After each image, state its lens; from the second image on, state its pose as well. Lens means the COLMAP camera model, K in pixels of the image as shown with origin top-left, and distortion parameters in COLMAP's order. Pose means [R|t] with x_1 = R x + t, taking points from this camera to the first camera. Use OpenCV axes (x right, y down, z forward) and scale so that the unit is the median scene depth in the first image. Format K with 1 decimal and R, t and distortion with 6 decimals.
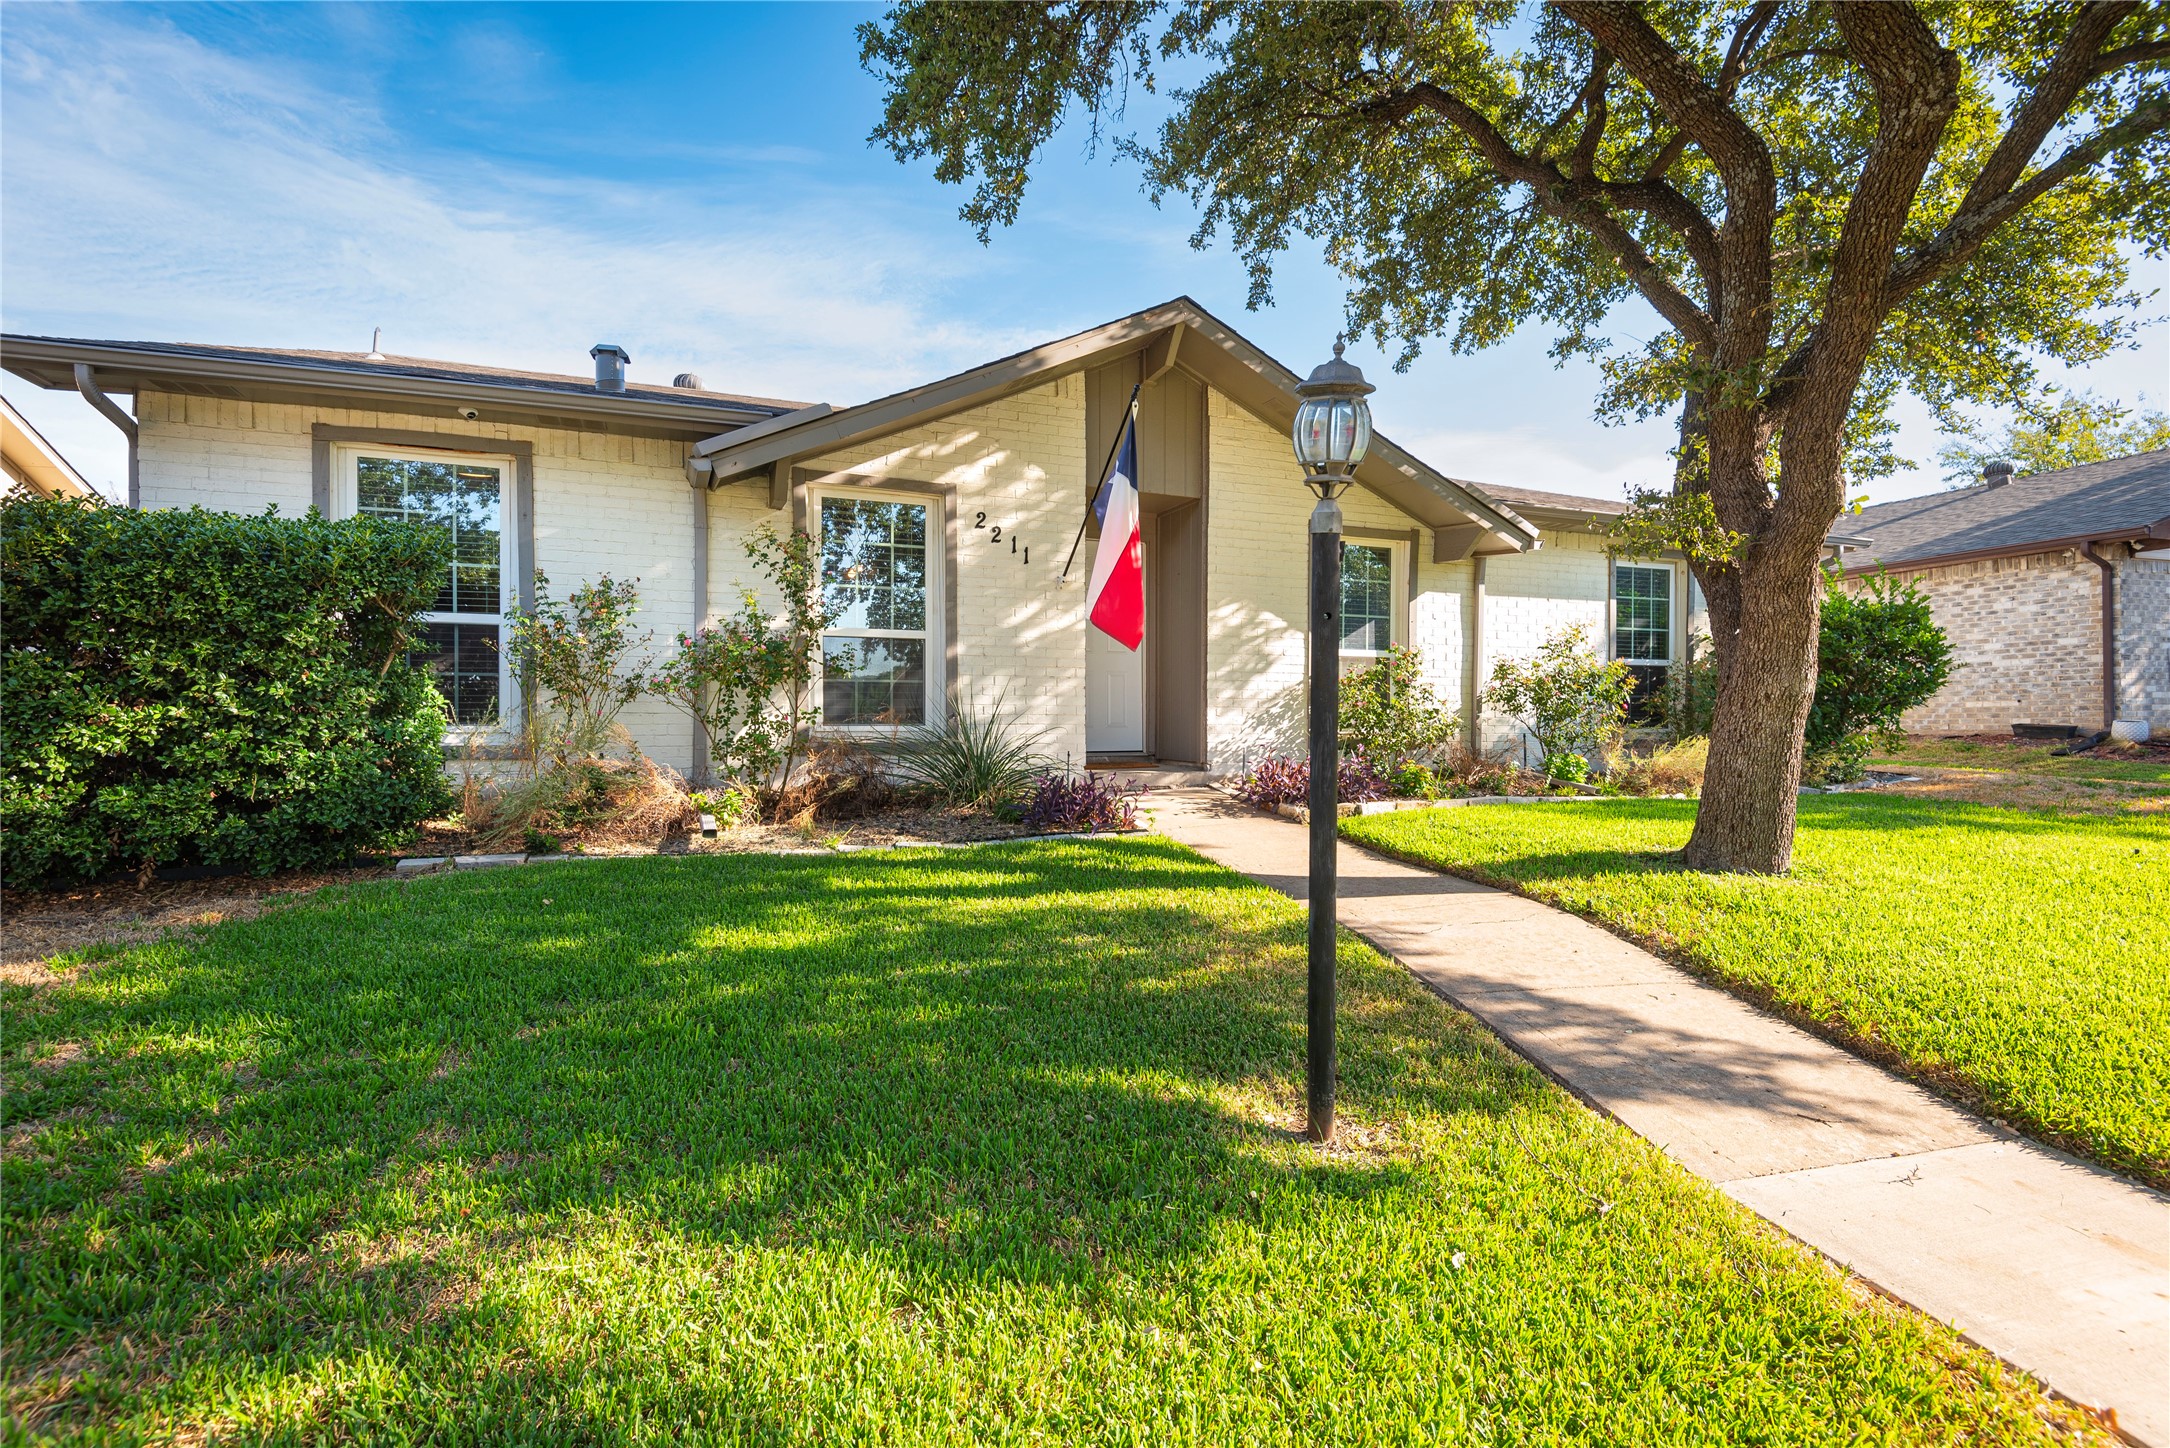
lens RADIAL K [[975.8, 0, 1075.0], [0, 975.8, 723.8], [0, 0, 1]] dist [0.025276, -0.011385]
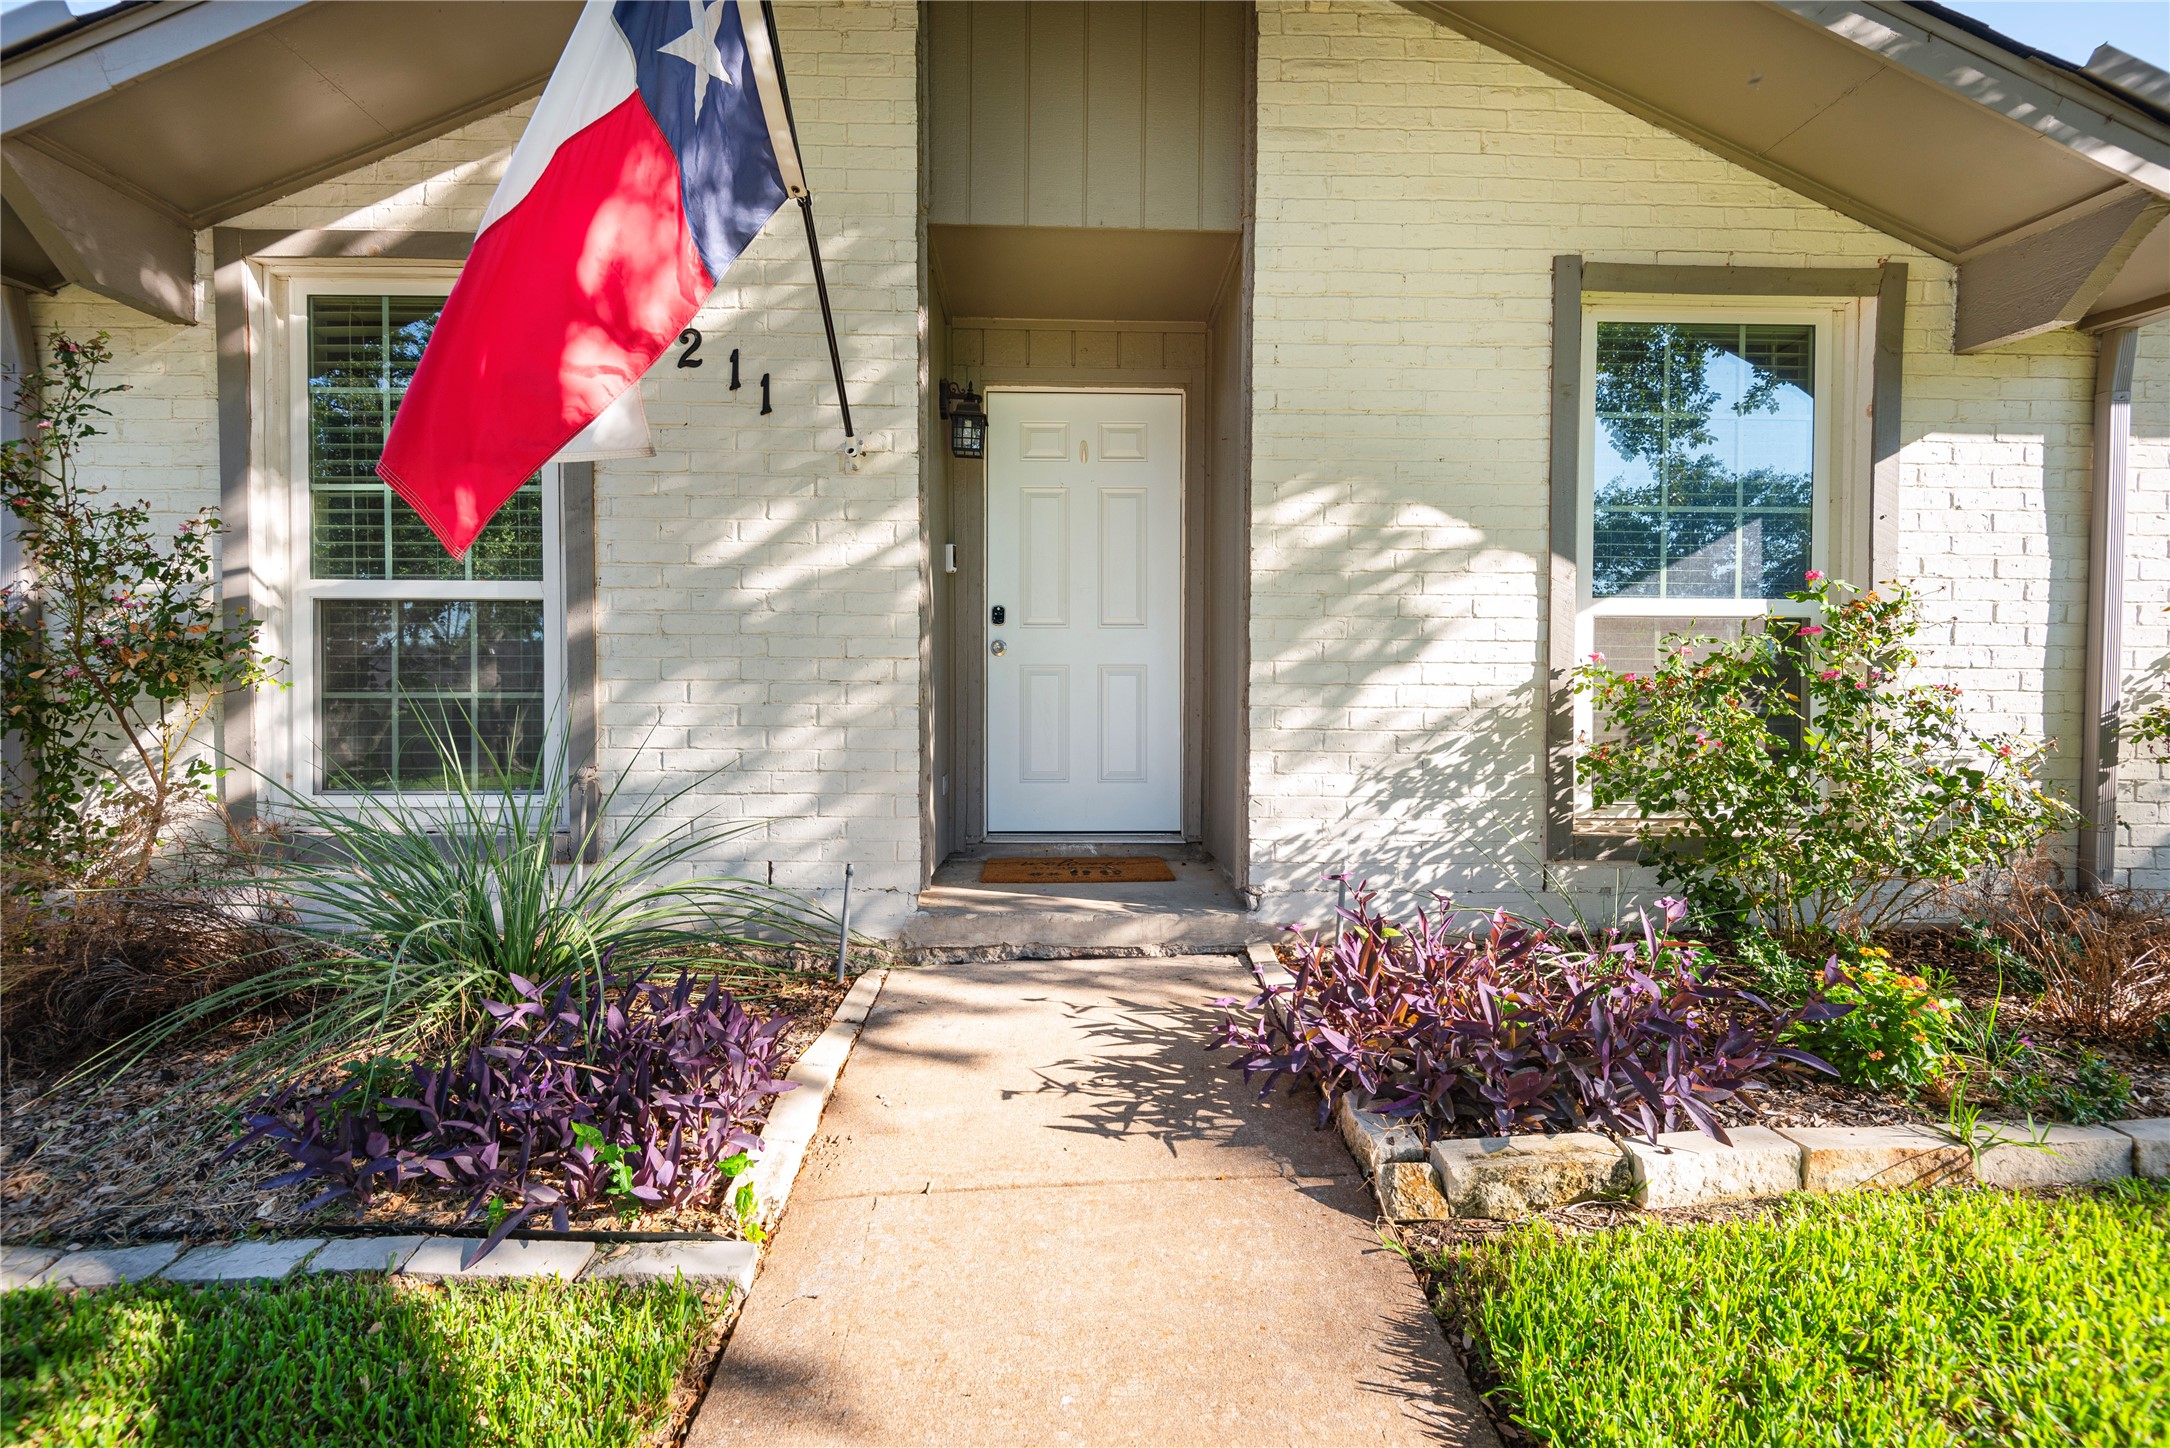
lens RADIAL K [[975.8, 0, 1096.6], [0, 975.8, 722.2], [0, 0, 1]] dist [0.025276, -0.011385]
pose [[0.939381, 0.002904, -0.342864, 0.235359], [-0.004212, 0.999986, -0.003070, -0.030376], [0.342851, 0.004328, 0.939380, 0.665813]]
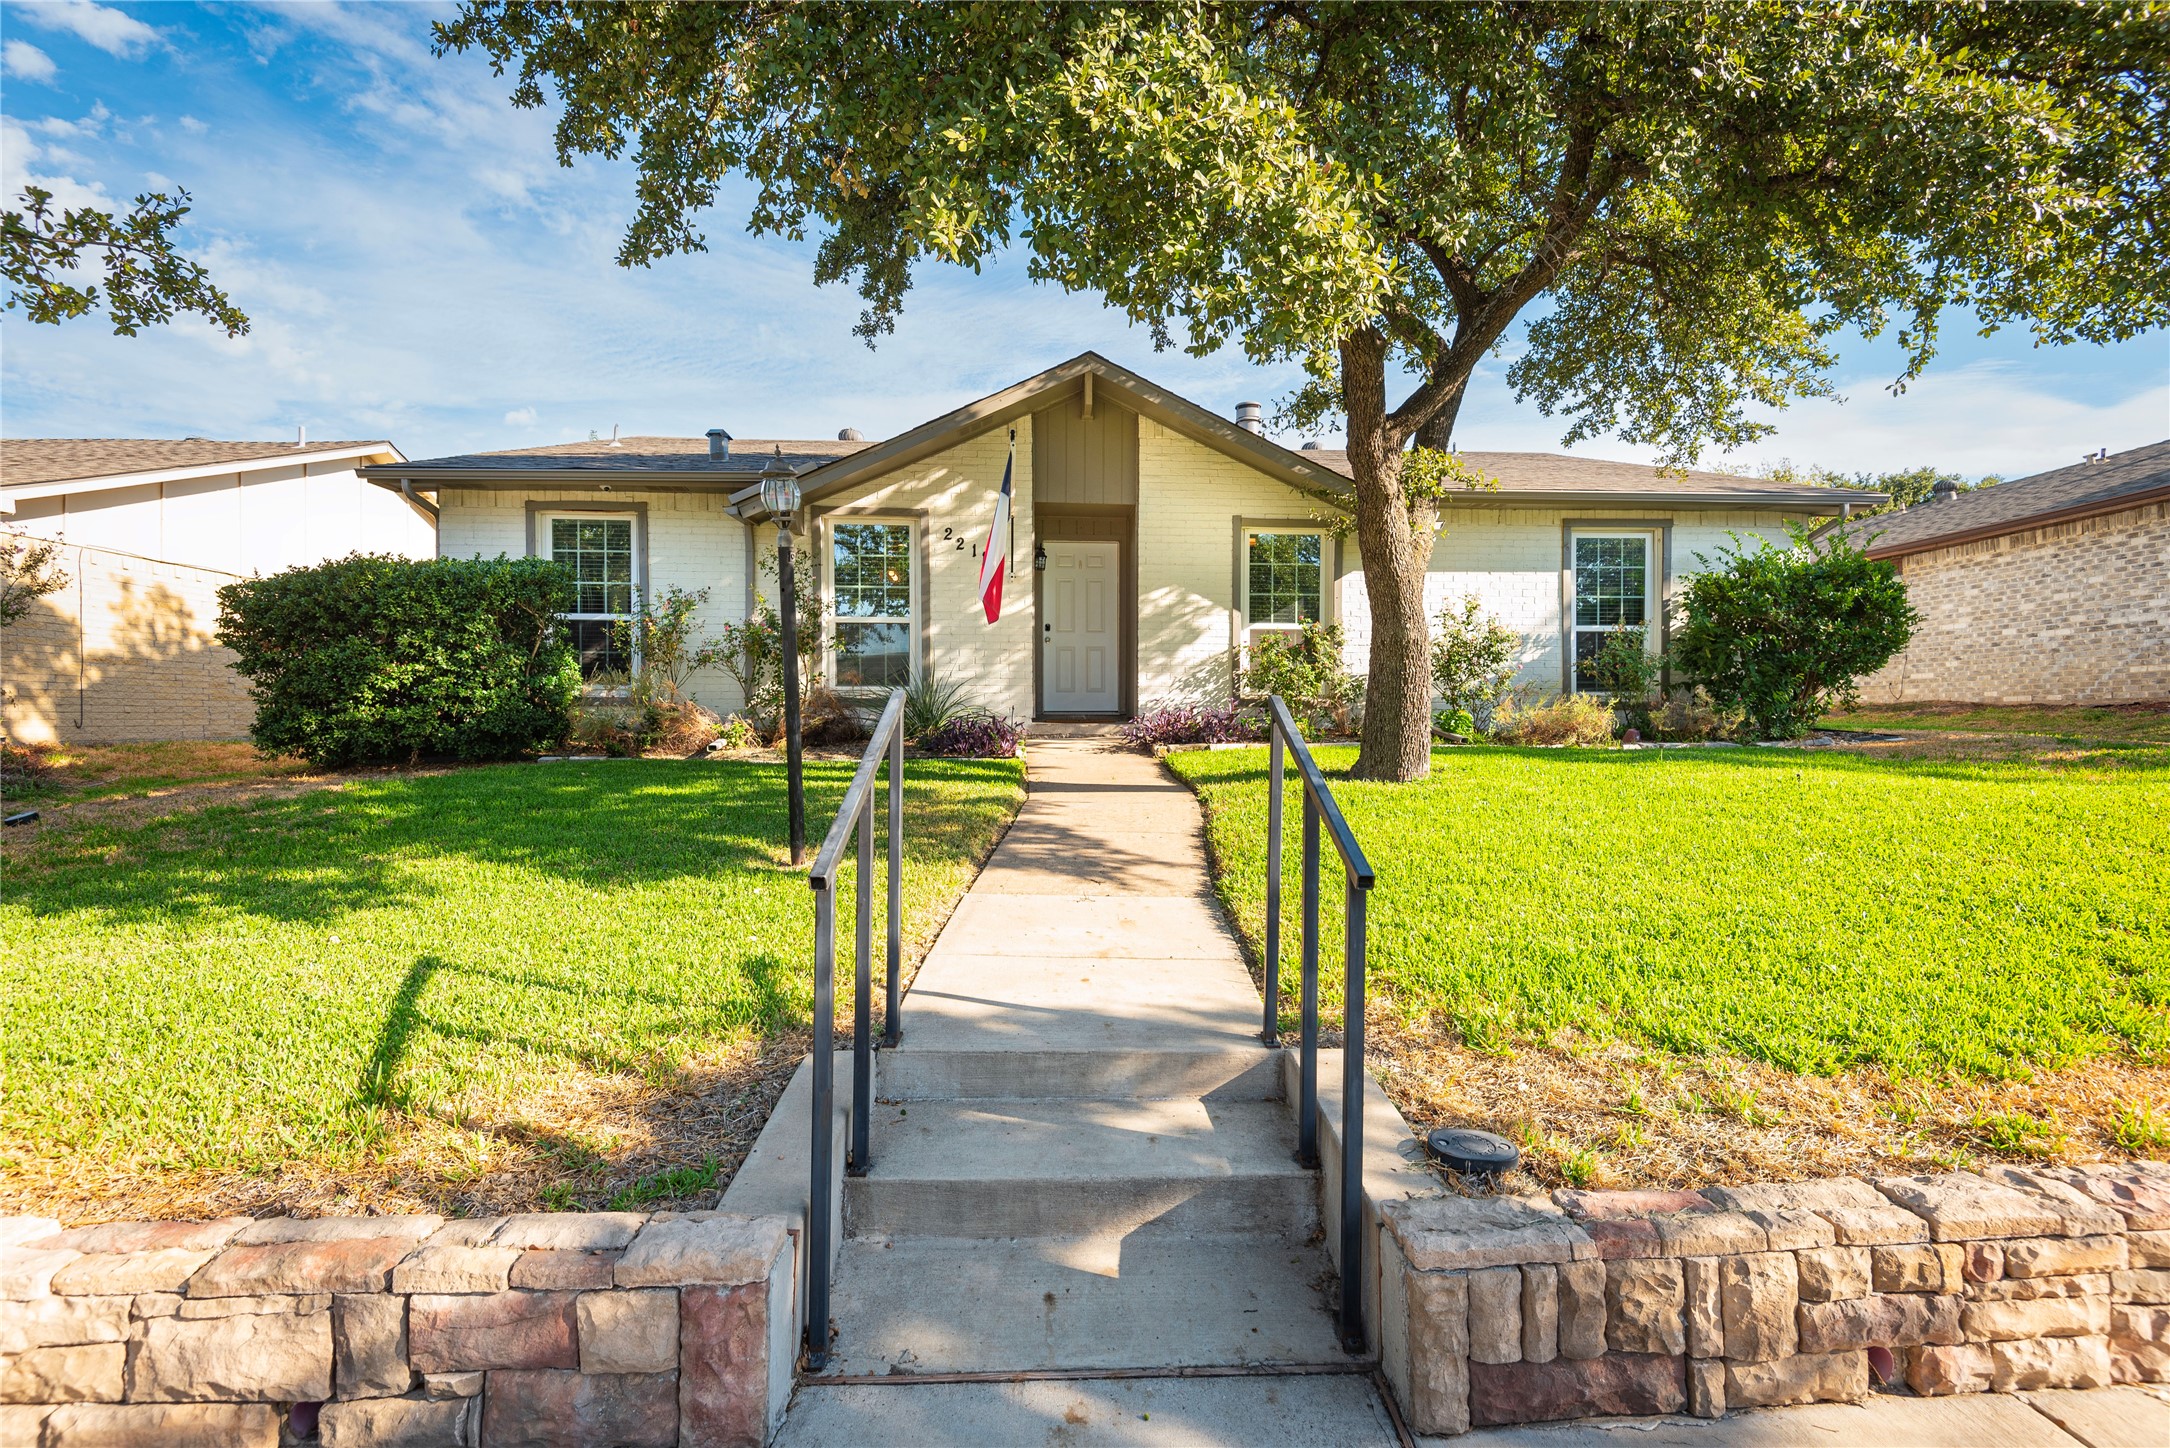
lens RADIAL K [[975.8, 0, 1091.2], [0, 975.8, 740.6], [0, 0, 1]] dist [0.025276, -0.011385]
pose [[0.955456, 0.004705, -0.295098, 0.491136], [0.000069, 0.999869, 0.016163, 0.054845], [0.295135, -0.015463, 0.955330, -0.235286]]
